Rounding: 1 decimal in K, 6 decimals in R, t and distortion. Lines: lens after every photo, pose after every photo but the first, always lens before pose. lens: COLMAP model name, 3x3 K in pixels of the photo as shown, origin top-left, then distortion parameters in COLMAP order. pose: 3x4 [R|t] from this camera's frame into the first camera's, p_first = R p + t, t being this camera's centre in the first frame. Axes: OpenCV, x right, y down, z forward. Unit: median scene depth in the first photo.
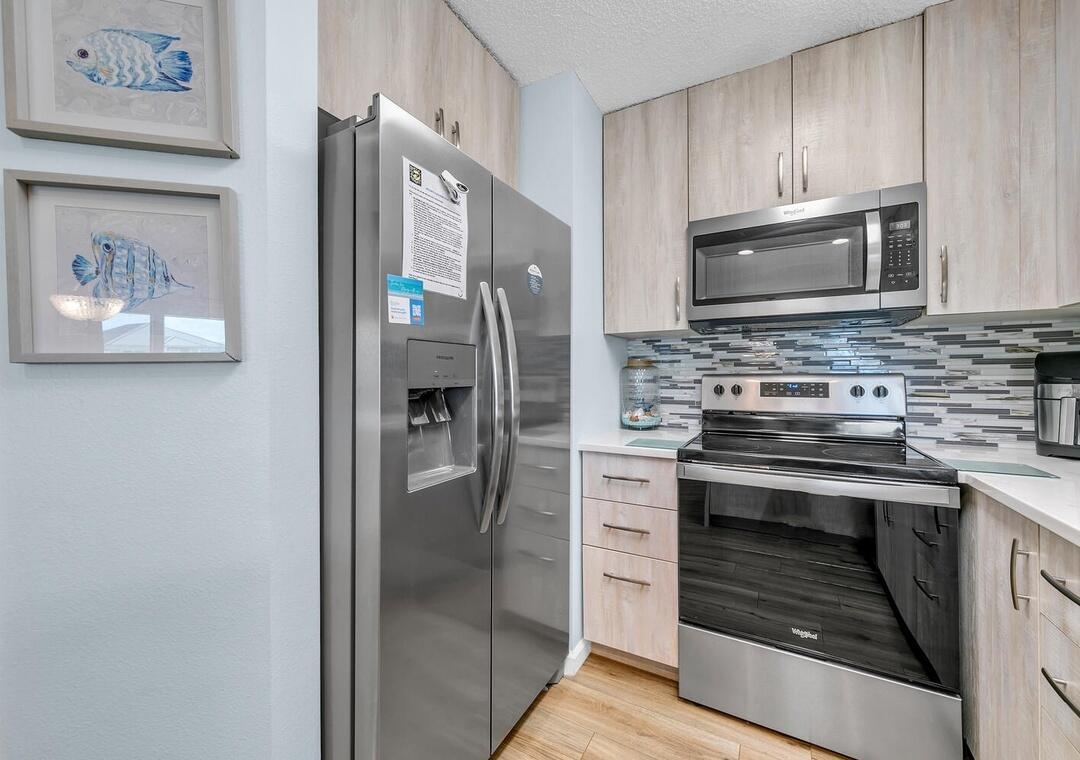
lens RADIAL K [[430.9, 0, 539.5], [0, 430.9, 372.0], [0, 0, 1]] dist [0.000597, 0.000095]
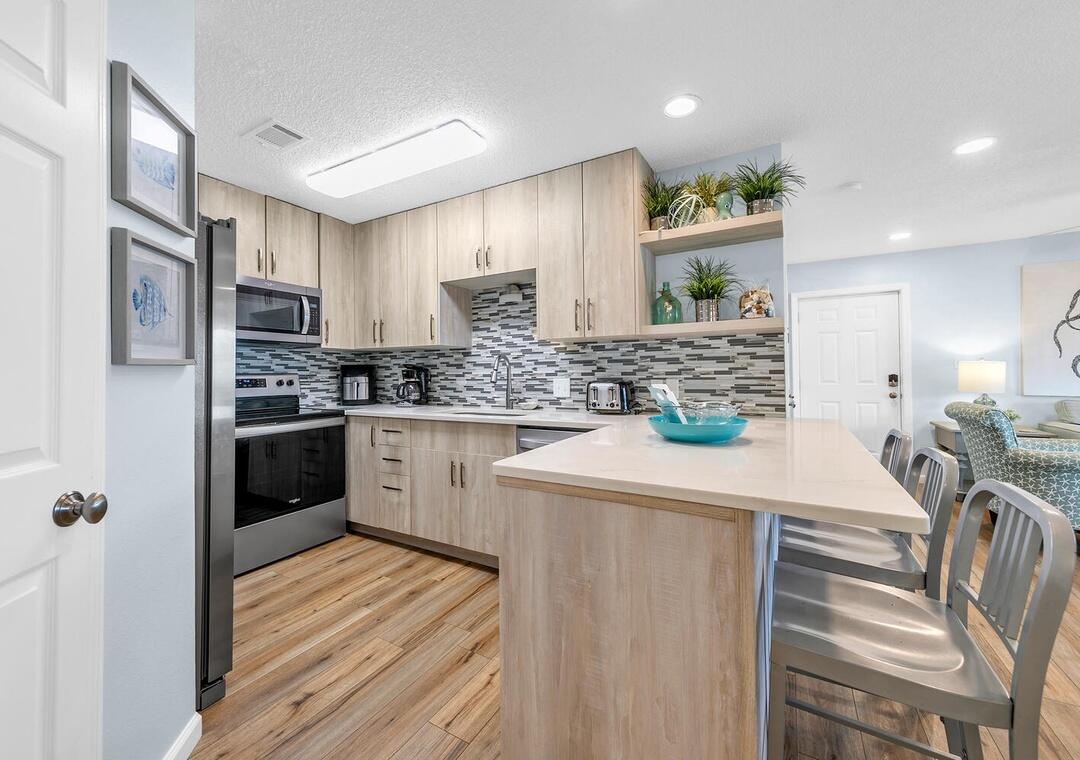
lens RADIAL K [[430.9, 0, 539.5], [0, 430.9, 372.0], [0, 0, 1]] dist [0.000597, 0.000095]
pose [[0.019649, 0.002112, 0.999805, -1.206589], [0.002248, 0.999995, -0.002156, 0.004122], [-0.999804, 0.002290, 0.019644, -0.174549]]
